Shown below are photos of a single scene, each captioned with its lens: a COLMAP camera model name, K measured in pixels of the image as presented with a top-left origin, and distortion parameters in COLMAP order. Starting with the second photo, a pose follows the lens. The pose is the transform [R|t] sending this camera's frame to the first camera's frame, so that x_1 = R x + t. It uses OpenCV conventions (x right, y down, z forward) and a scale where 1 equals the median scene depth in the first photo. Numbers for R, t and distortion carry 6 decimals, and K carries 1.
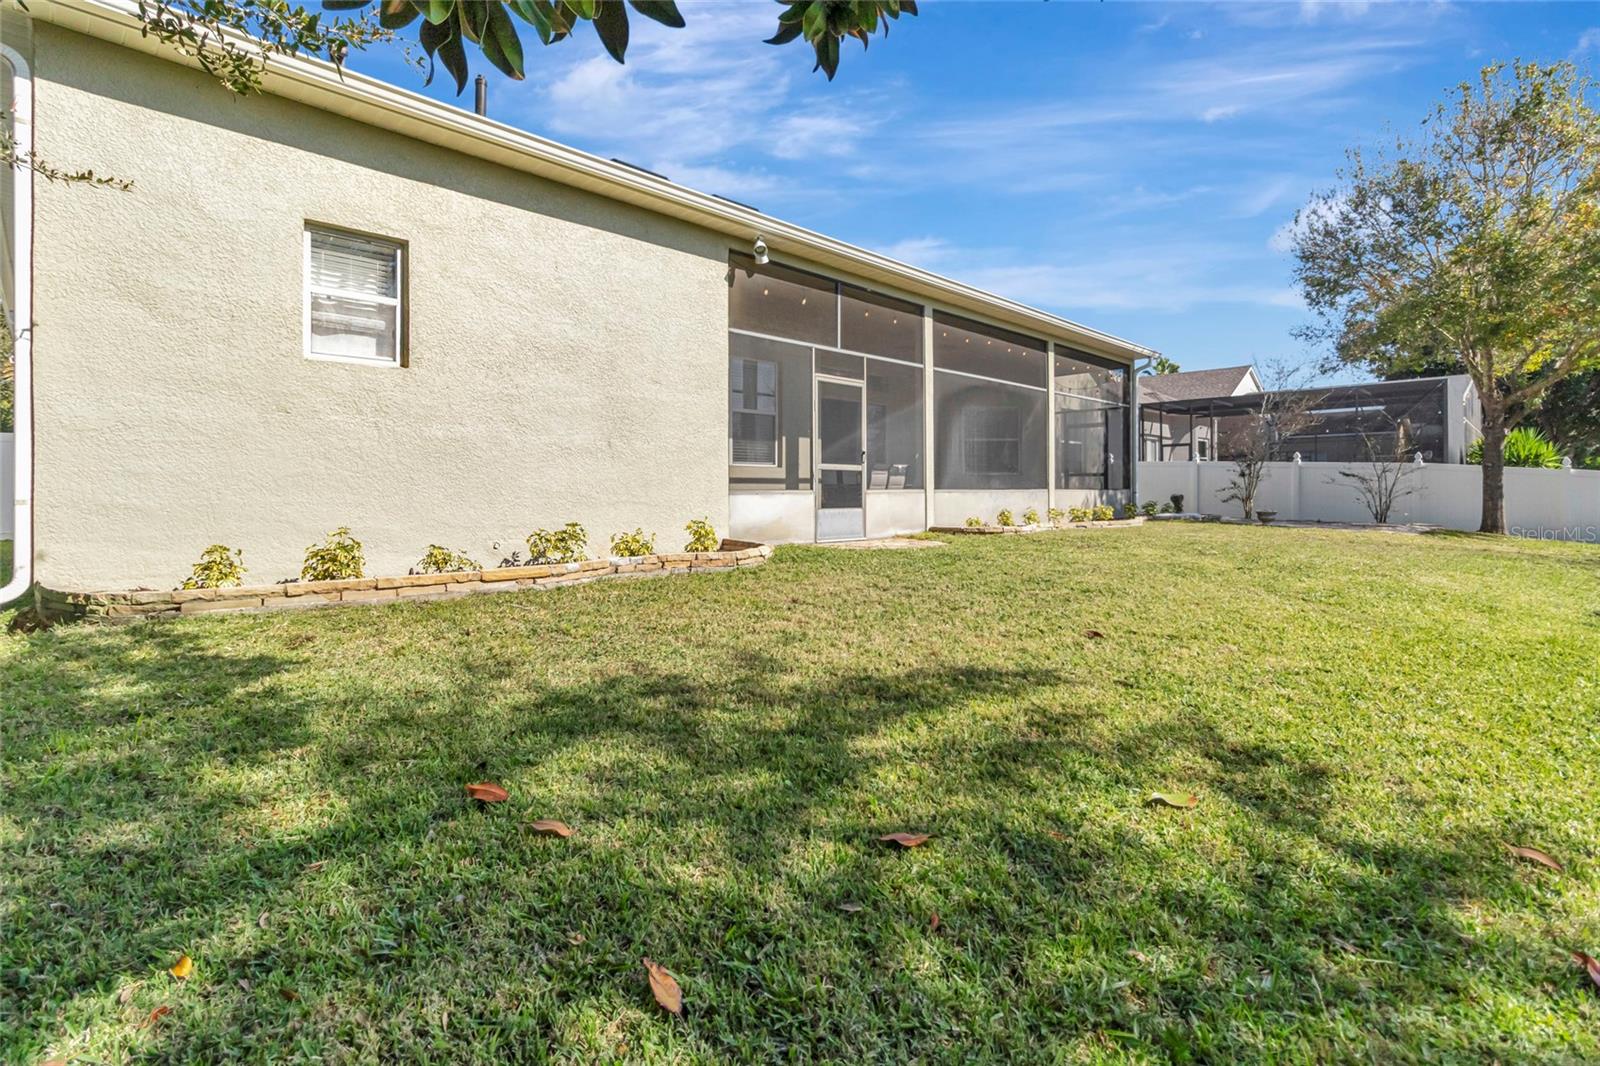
lens RADIAL K [[752.0, 0, 805.0], [0, 752.0, 497.2], [0, 0, 1]] dist [0.002790, 0.000165]
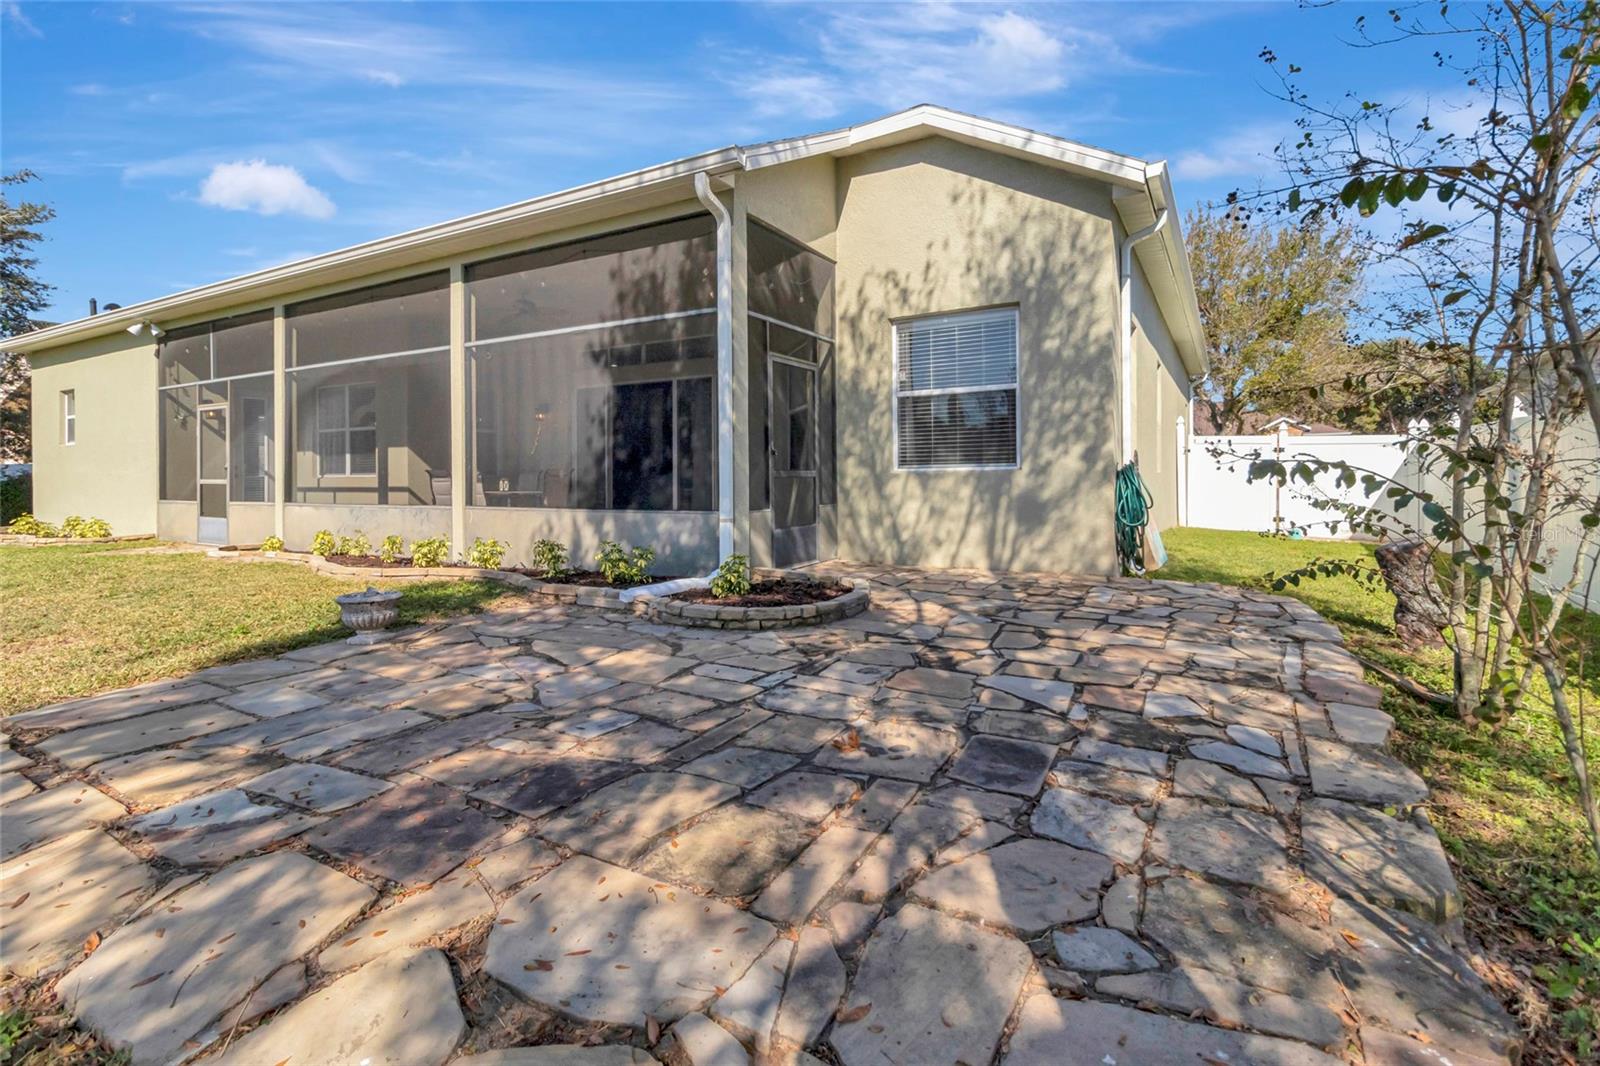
lens RADIAL K [[752.0, 0, 805.0], [0, 752.0, 497.2], [0, 0, 1]] dist [0.002790, 0.000165]
pose [[0.273806, 0.023166, -0.961506, 1.225692], [-0.000726, 0.999715, 0.023879, -0.038792], [0.961785, -0.005840, 0.273745, 1.350880]]
